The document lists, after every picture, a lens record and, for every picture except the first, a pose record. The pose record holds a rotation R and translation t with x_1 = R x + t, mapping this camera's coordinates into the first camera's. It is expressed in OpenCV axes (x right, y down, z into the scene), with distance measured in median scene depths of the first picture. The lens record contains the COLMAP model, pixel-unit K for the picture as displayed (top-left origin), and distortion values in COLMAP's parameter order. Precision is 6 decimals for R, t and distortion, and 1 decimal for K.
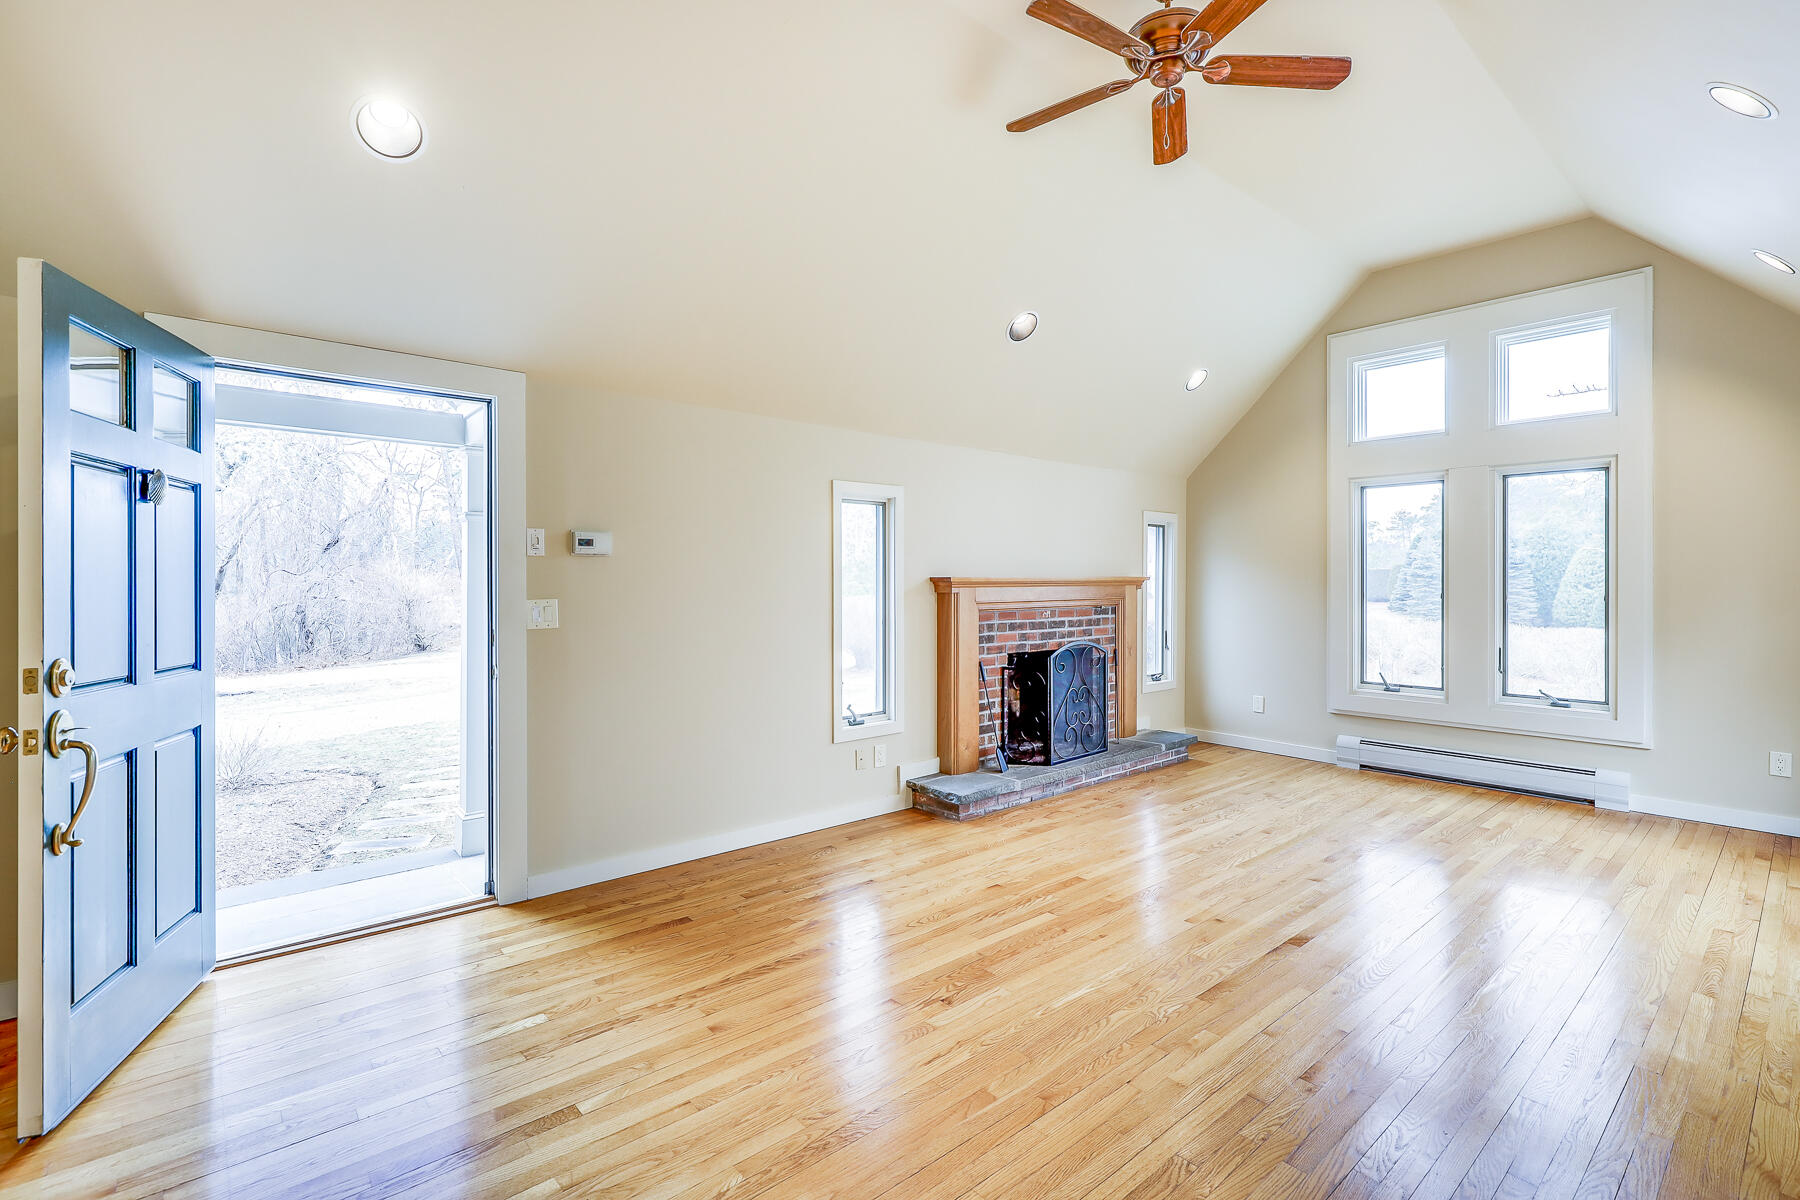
lens RADIAL K [[821.9, 0, 915.6], [0, 821.9, 579.5], [0, 0, 1]] dist [-0.001394, -0.000207]
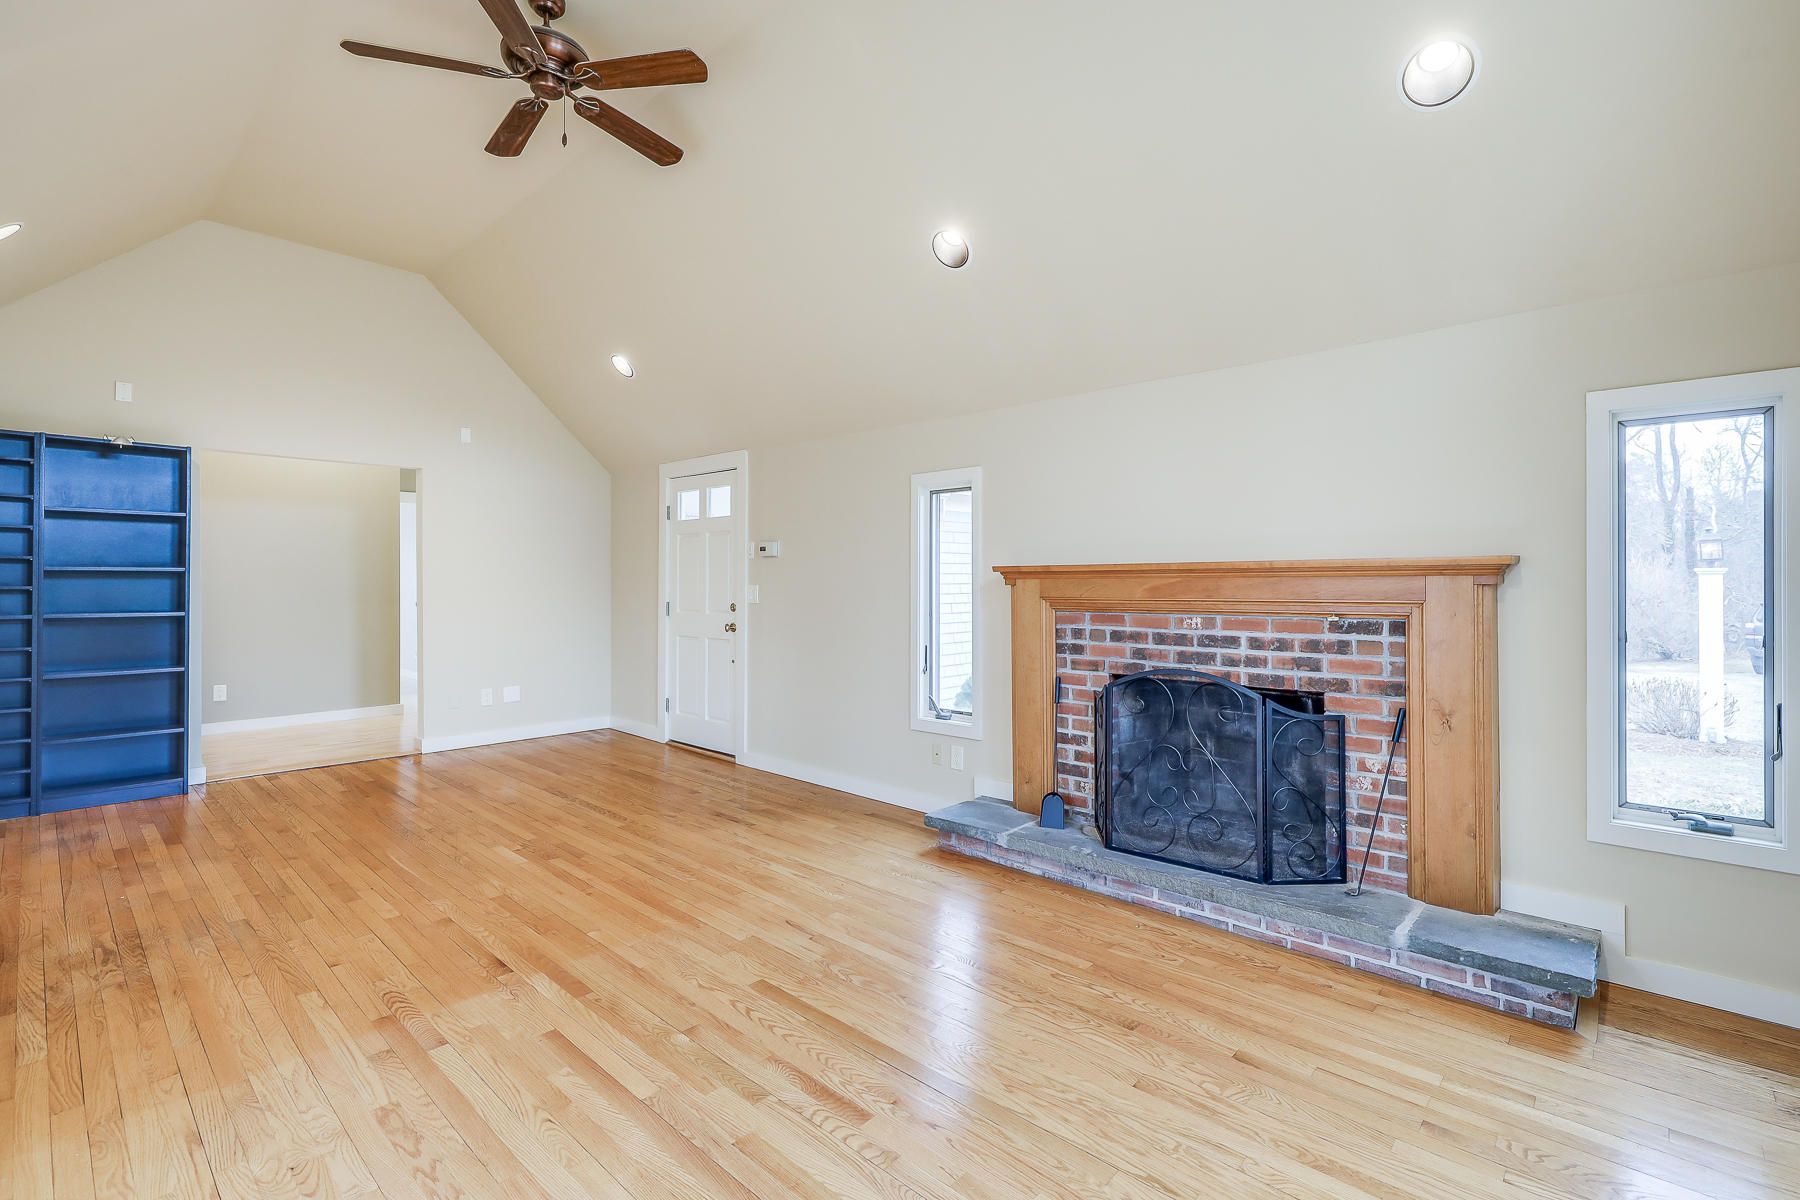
lens RADIAL K [[821.9, 0, 915.6], [0, 821.9, 579.5], [0, 0, 1]] dist [-0.001394, -0.000207]
pose [[0.099989, 0.004046, -0.994980, 0.792162], [0.009252, 0.999945, 0.004996, 0.004973], [0.994946, -0.009705, 0.099946, 0.768542]]
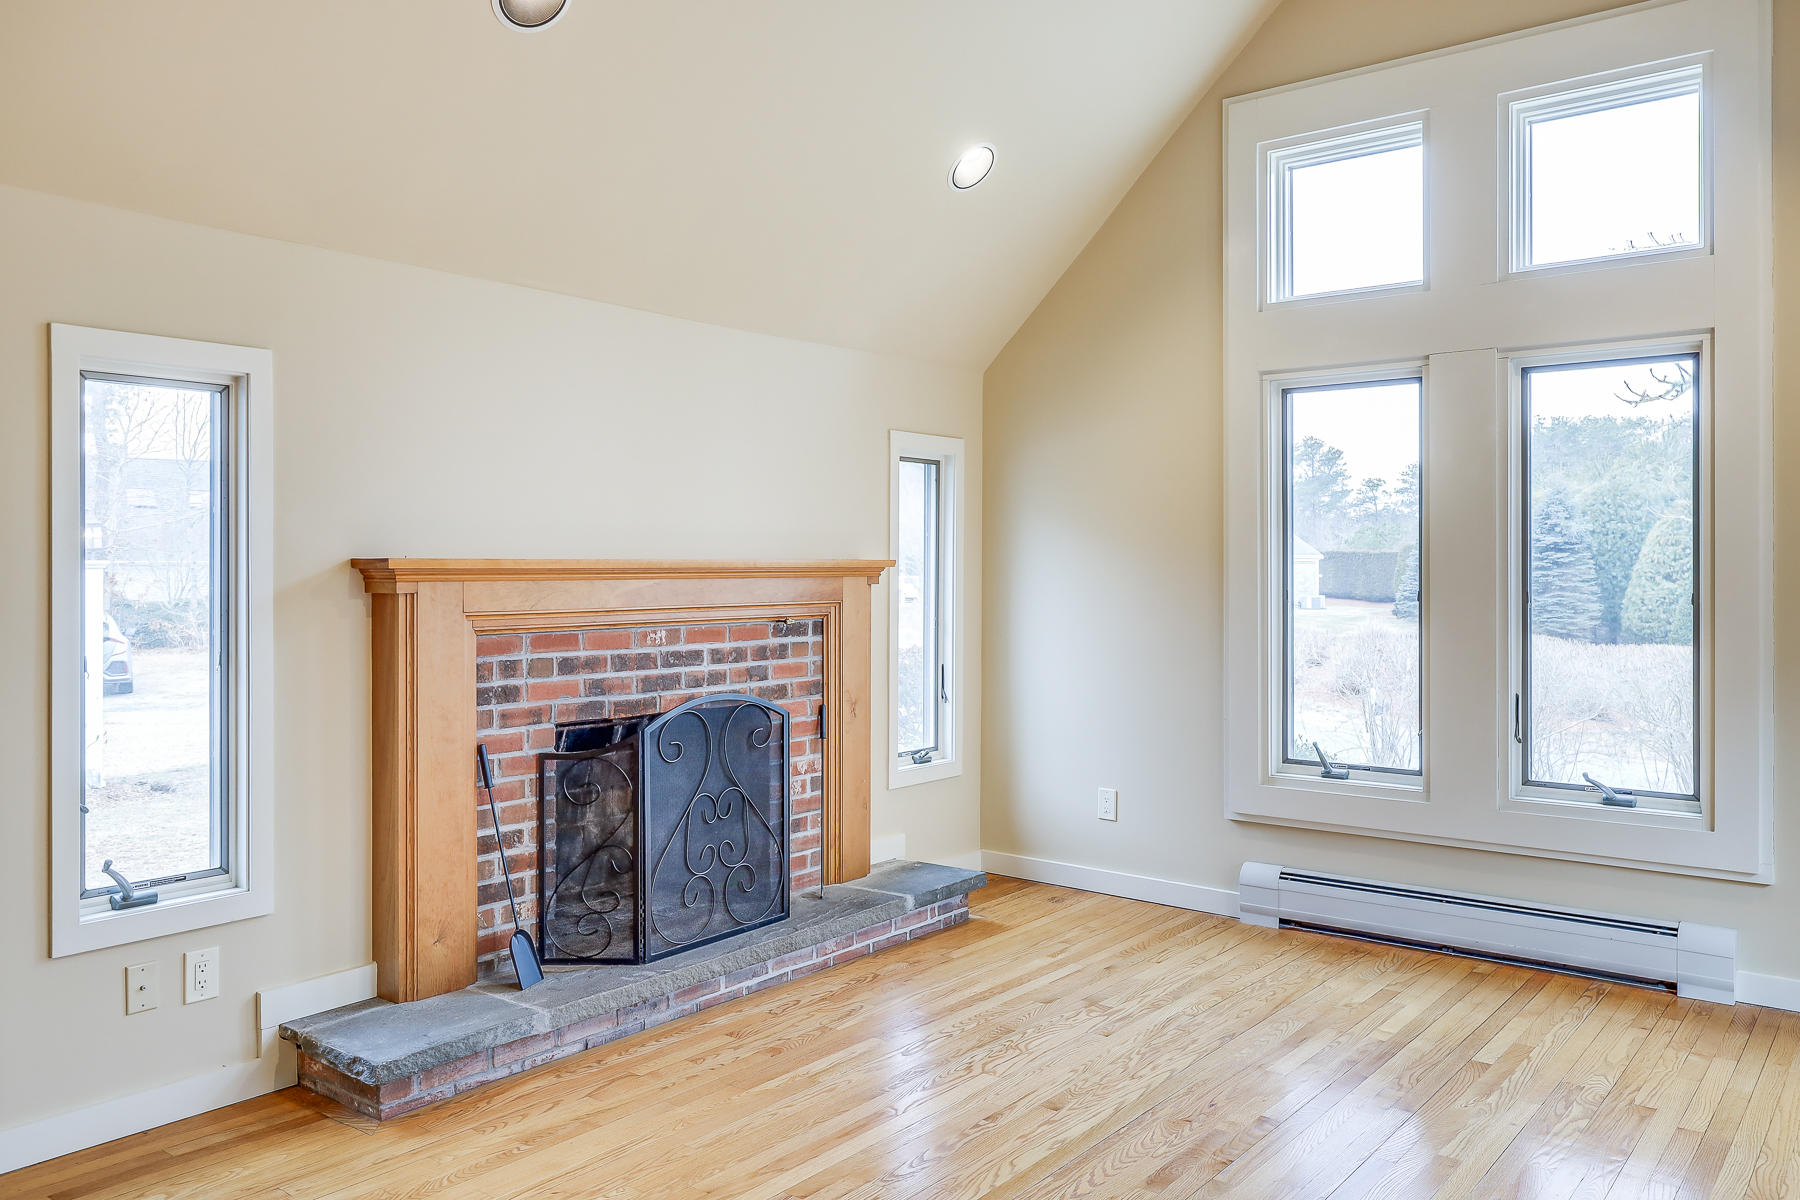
lens RADIAL K [[1352.6, 0, 919.6], [0, 1352.6, 562.6], [0, 0, 1]] dist [-0.000415, 0.002489]
pose [[0.983877, 0.000937, 0.178844, 0.177746], [-0.000206, 0.999992, -0.004103, 0.002257], [-0.178846, 0.004000, 0.983869, 0.212963]]
